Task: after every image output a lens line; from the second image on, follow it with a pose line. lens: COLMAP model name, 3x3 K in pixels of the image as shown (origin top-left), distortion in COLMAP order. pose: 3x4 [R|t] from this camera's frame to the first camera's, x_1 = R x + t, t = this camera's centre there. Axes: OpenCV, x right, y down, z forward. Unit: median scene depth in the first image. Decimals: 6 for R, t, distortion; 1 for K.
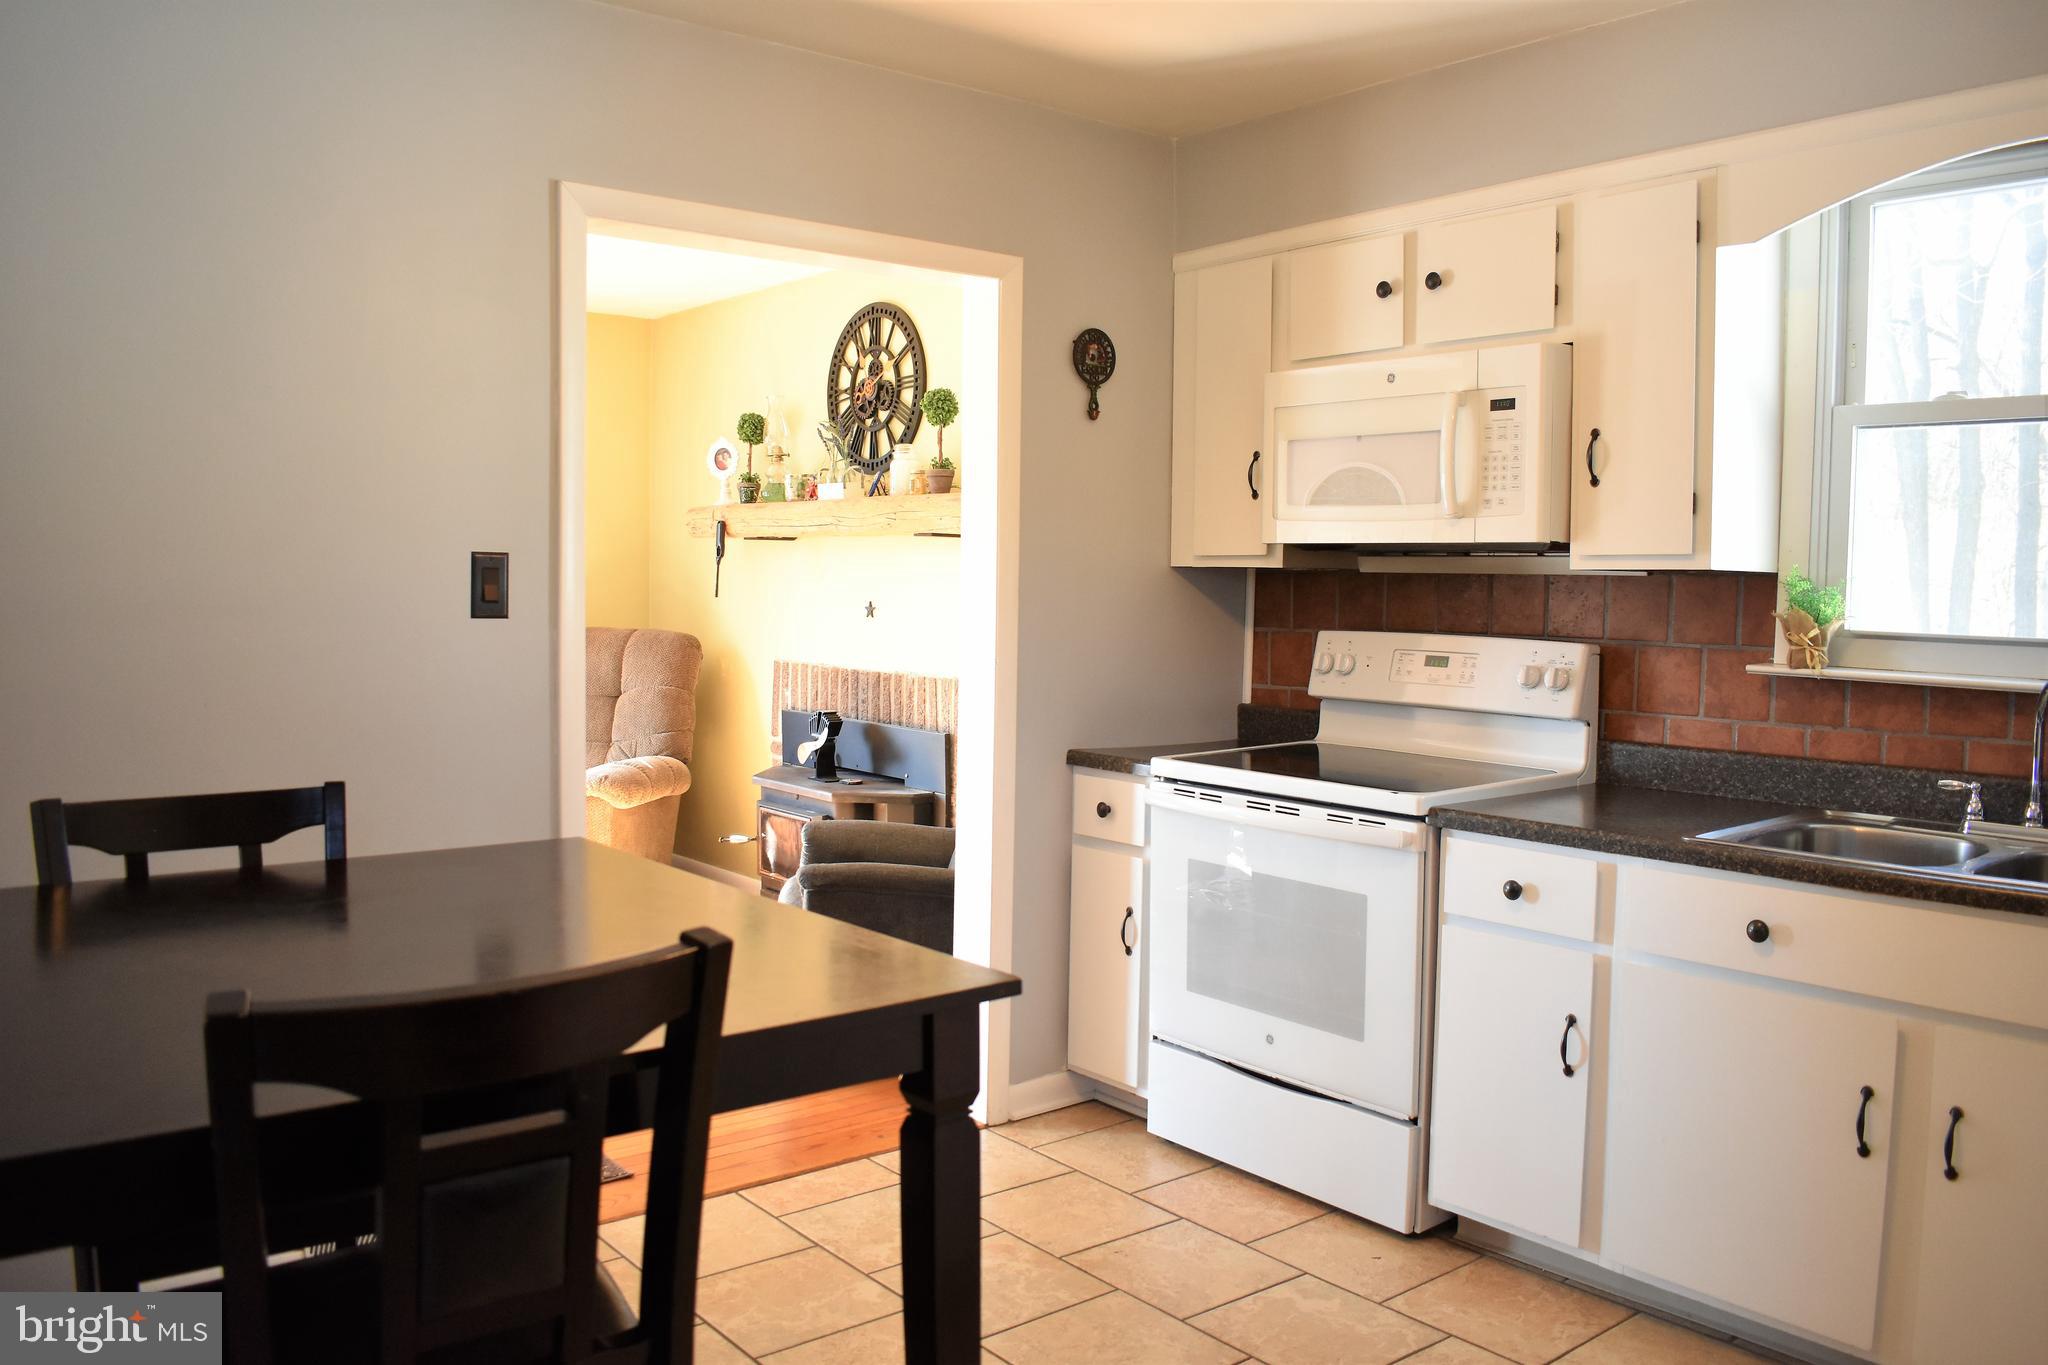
lens RADIAL K [[1631.6, 0, 984.8], [0, 1631.6, 652.5], [0, 0, 1]] dist [-0.073200, 0.010837]
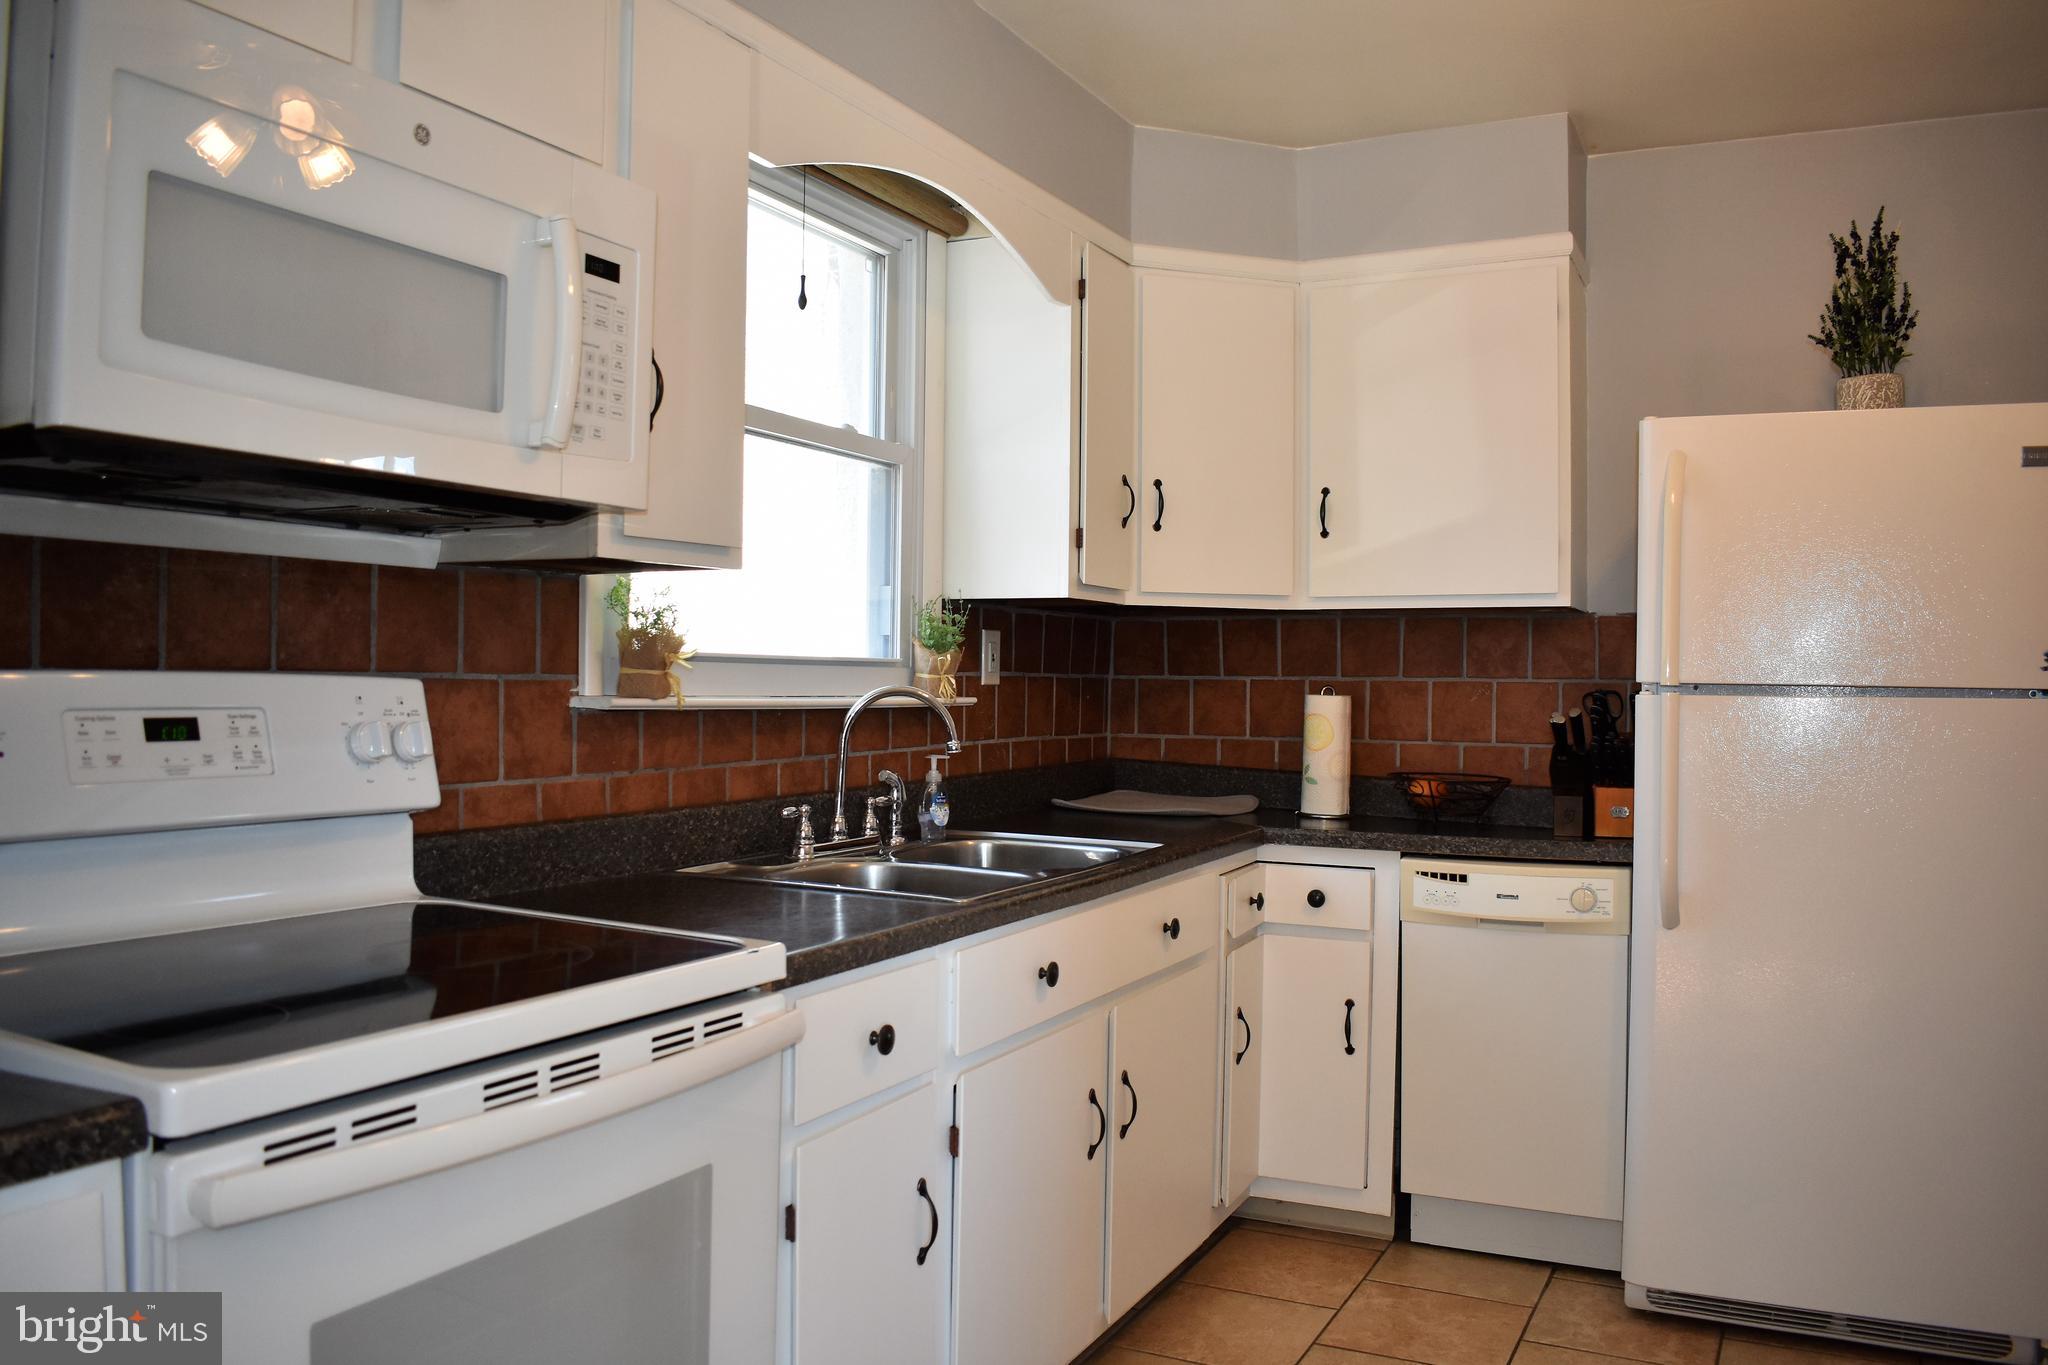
lens RADIAL K [[1631.6, 0, 984.8], [0, 1631.6, 652.5], [0, 0, 1]] dist [-0.073200, 0.010837]
pose [[-0.405087, -0.006090, 0.914258, -0.271628], [0.026707, 0.999472, 0.018491, -0.021799], [-0.913888, 0.031907, -0.404711, 1.116838]]
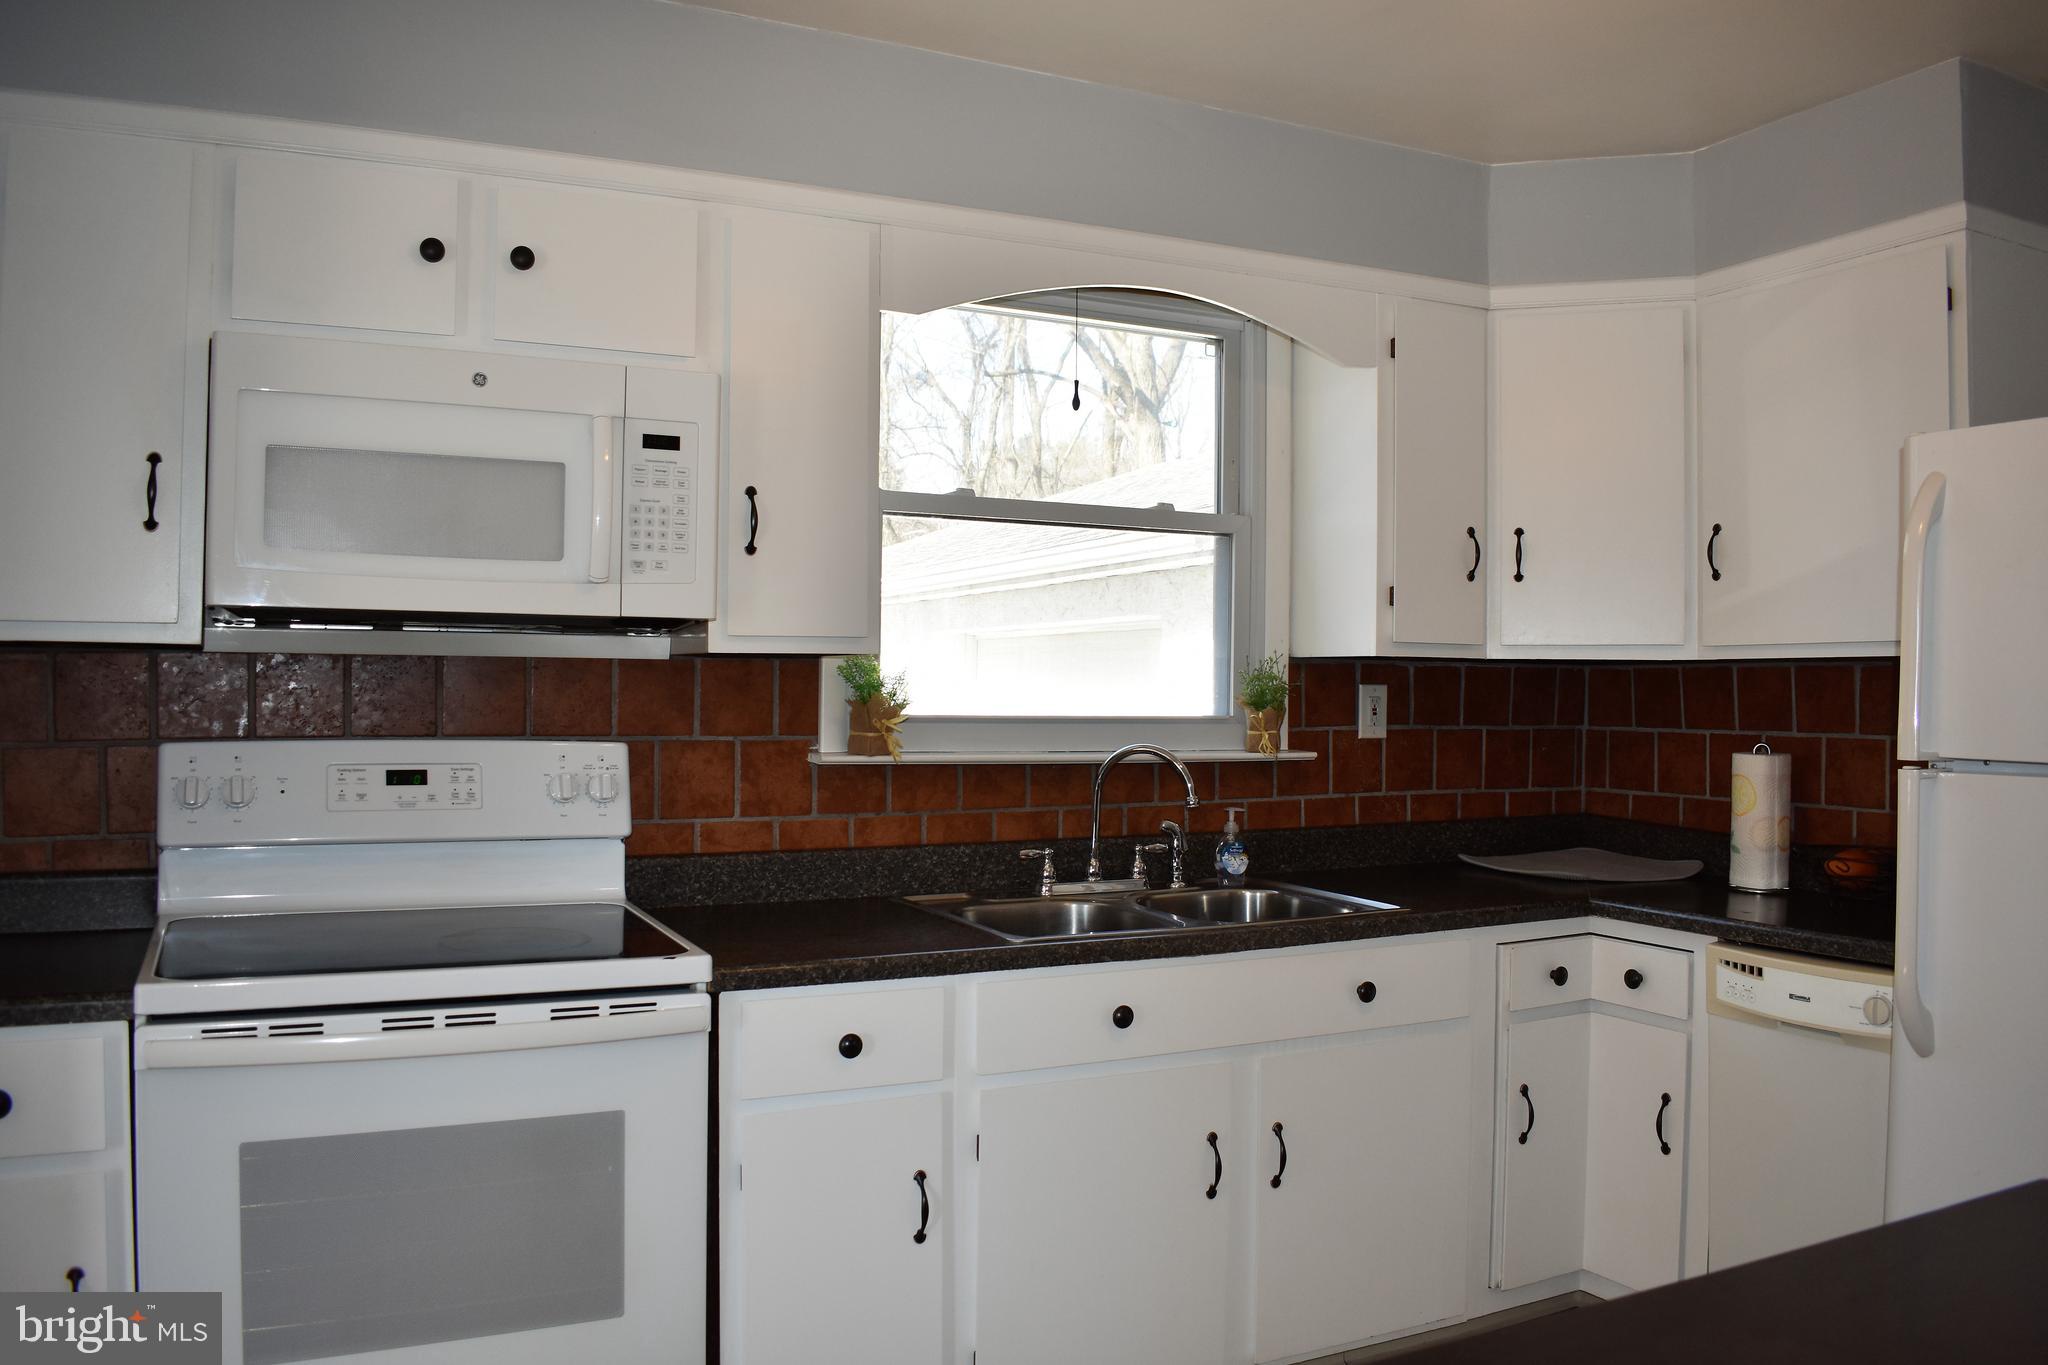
lens RADIAL K [[1631.6, 0, 984.8], [0, 1631.6, 652.5], [0, 0, 1]] dist [-0.073200, 0.010837]
pose [[0.231835, 0.004557, 0.972744, -0.412167], [0.041887, 0.999015, -0.014663, -0.033107], [-0.971853, 0.044145, 0.231416, 0.669862]]
